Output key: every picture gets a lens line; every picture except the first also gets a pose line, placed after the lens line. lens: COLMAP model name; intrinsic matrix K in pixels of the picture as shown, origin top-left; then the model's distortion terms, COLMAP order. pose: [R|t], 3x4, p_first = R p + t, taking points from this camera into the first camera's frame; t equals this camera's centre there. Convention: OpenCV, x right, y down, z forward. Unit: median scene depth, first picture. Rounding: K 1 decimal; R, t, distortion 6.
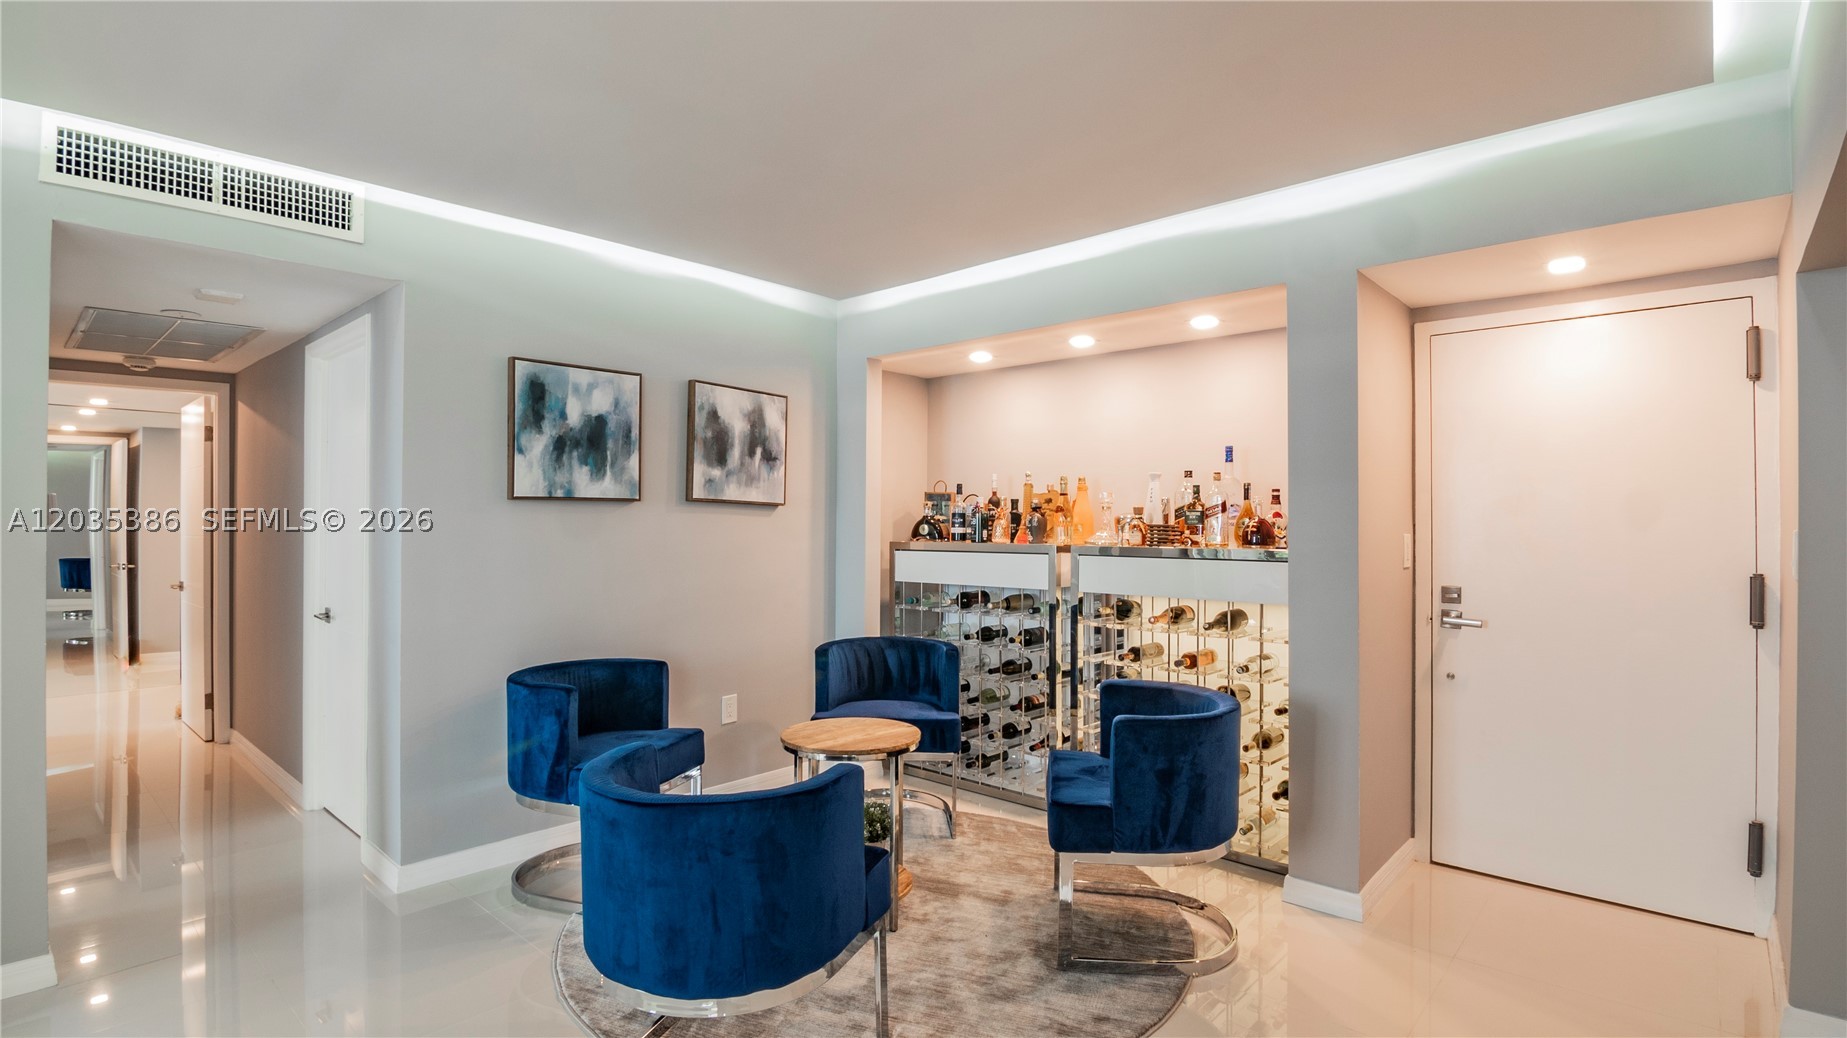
lens RADIAL K [[884.1, 0, 915.4], [0, 884.1, 513.2], [0, 0, 1]] dist [-0.015728, -0.003902]
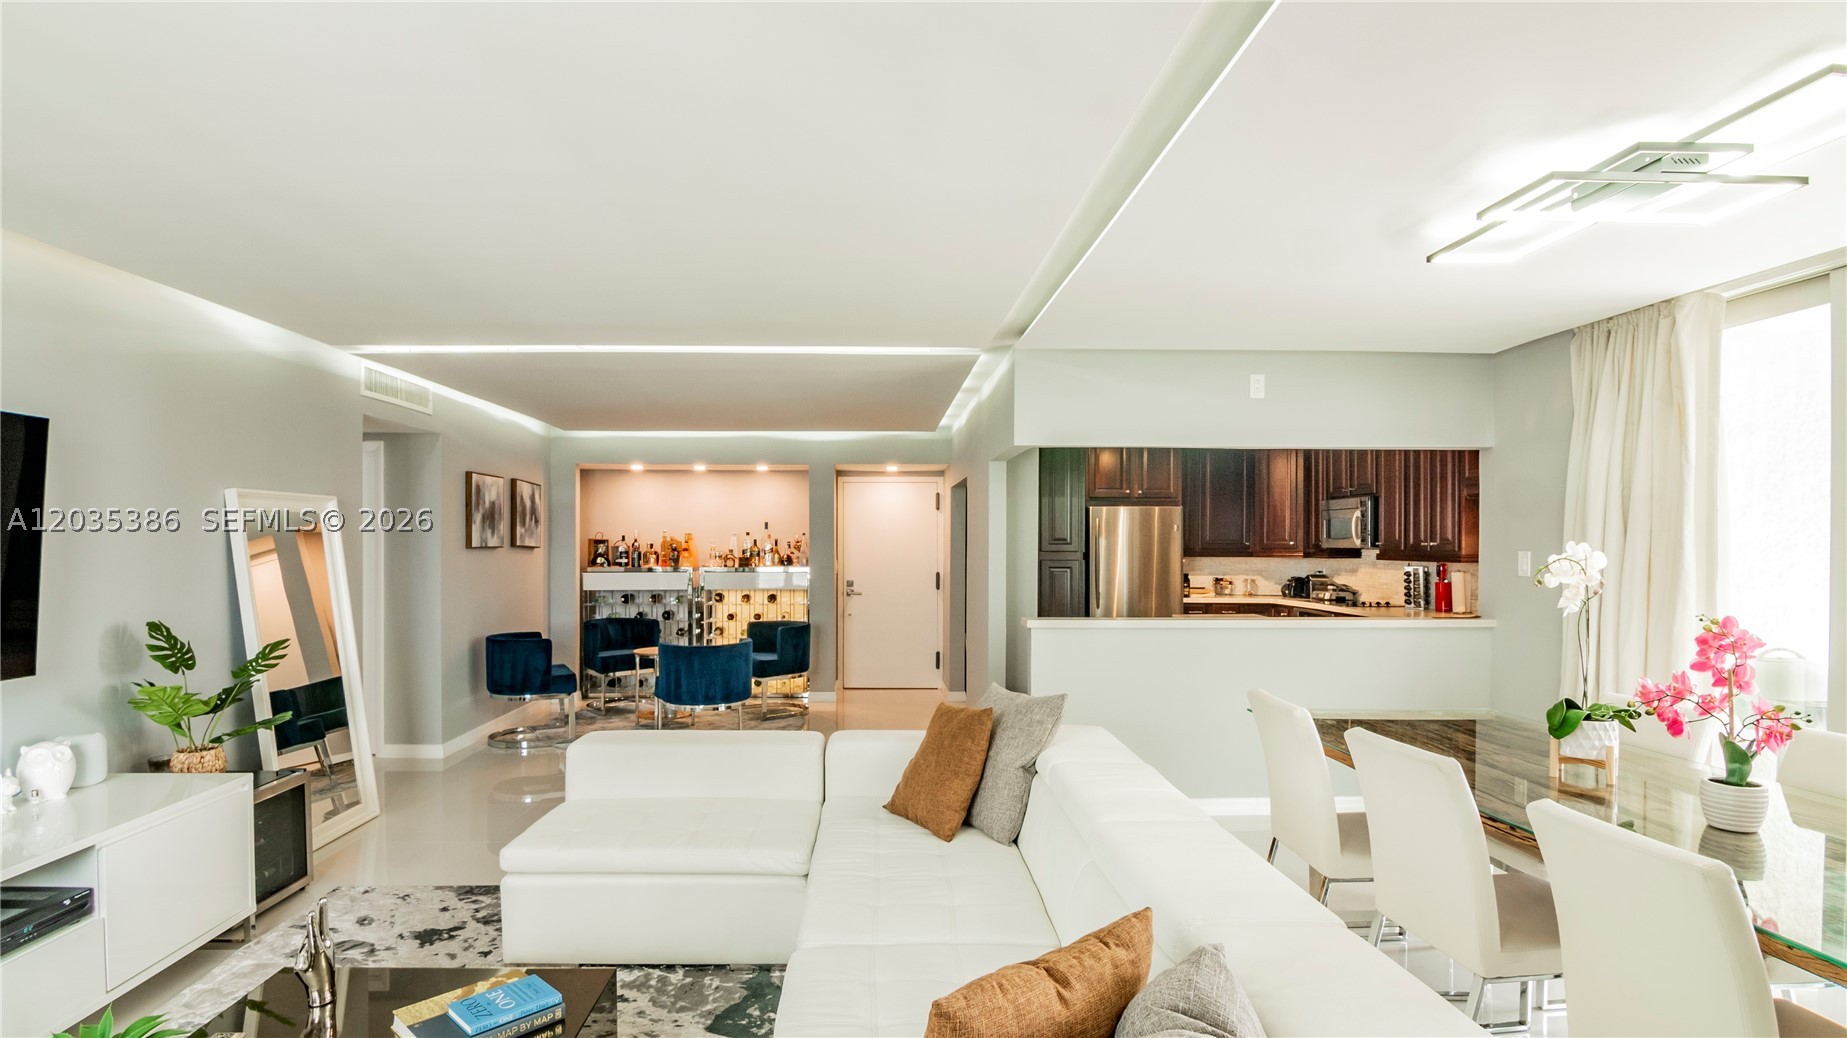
lens RADIAL K [[884.1, 0, 906.6], [0, 884.1, 537.0], [0, 0, 1]] dist [-0.015728, -0.003902]
pose [[0.708520, 0.004938, 0.705673, -0.969537], [-0.006939, 0.999976, -0.000030, -0.039771], [-0.705657, -0.004876, 0.708537, -0.839392]]
